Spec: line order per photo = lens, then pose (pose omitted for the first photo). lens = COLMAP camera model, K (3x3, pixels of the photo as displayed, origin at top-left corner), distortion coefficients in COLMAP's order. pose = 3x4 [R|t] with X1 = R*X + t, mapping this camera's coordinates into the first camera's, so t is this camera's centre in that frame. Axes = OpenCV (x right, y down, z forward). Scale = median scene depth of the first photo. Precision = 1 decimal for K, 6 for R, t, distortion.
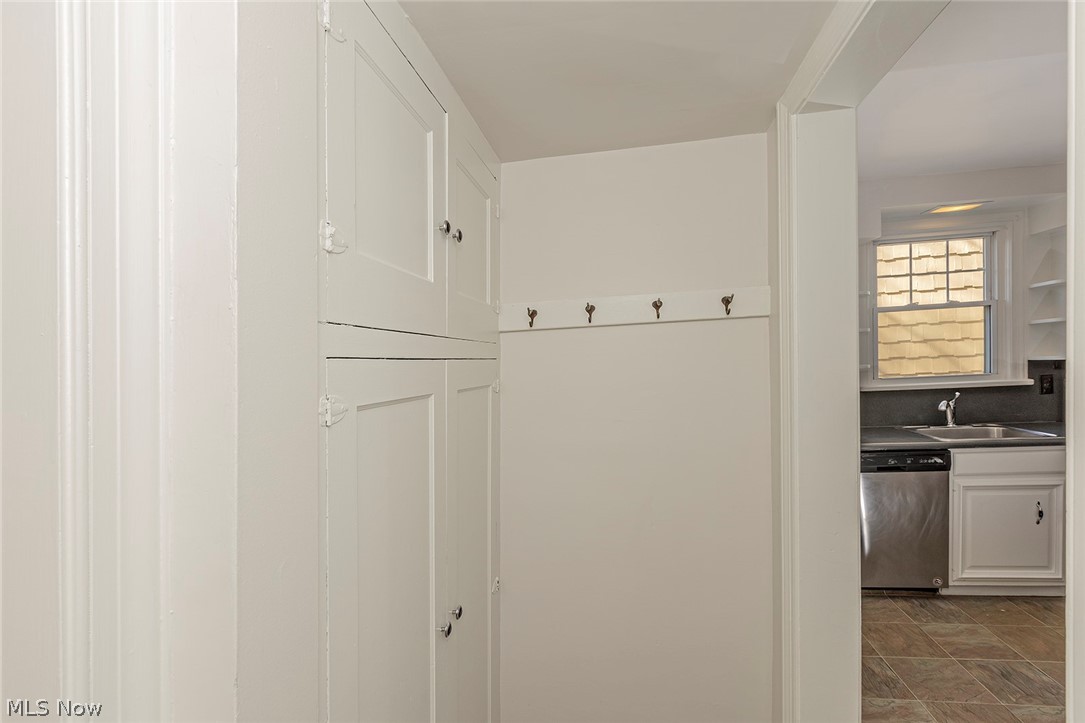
lens RADIAL K [[494.5, 0, 541.0], [0, 494.5, 376.8], [0, 0, 1]] dist [0.000868, 0.000051]
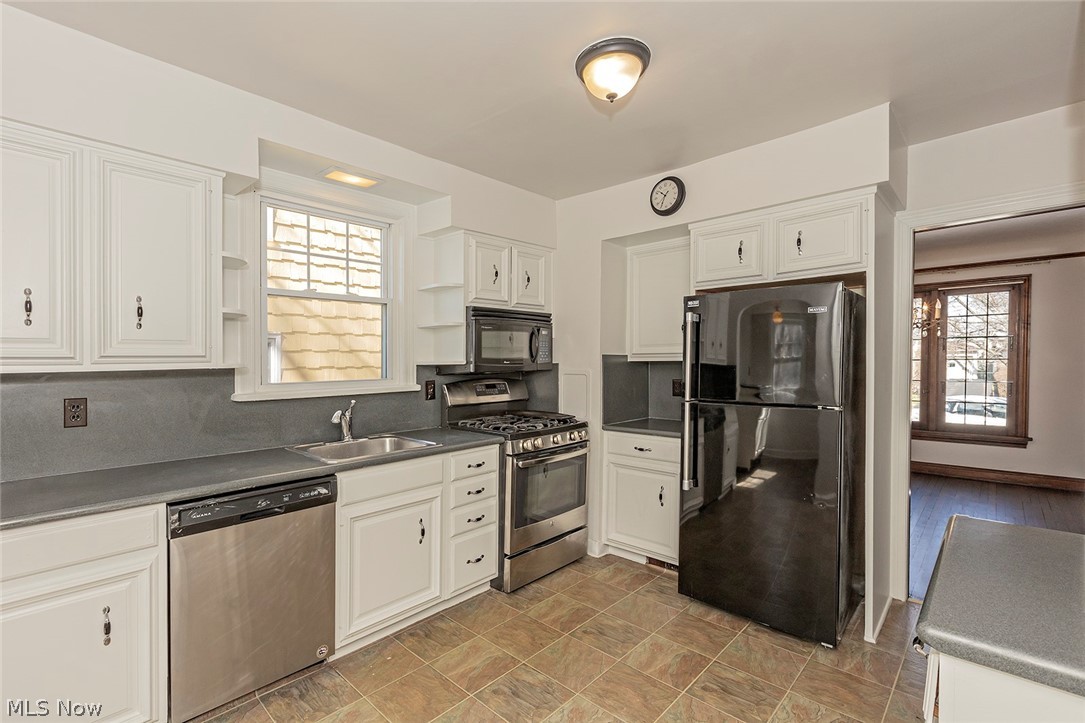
lens RADIAL K [[494.5, 0, 541.0], [0, 494.5, 376.8], [0, 0, 1]] dist [0.000868, 0.000051]
pose [[0.543584, 0.021058, 0.839090, 0.322789], [0.001555, 0.999658, -0.026095, 0.015085], [-0.839353, 0.015489, 0.543366, 0.288024]]
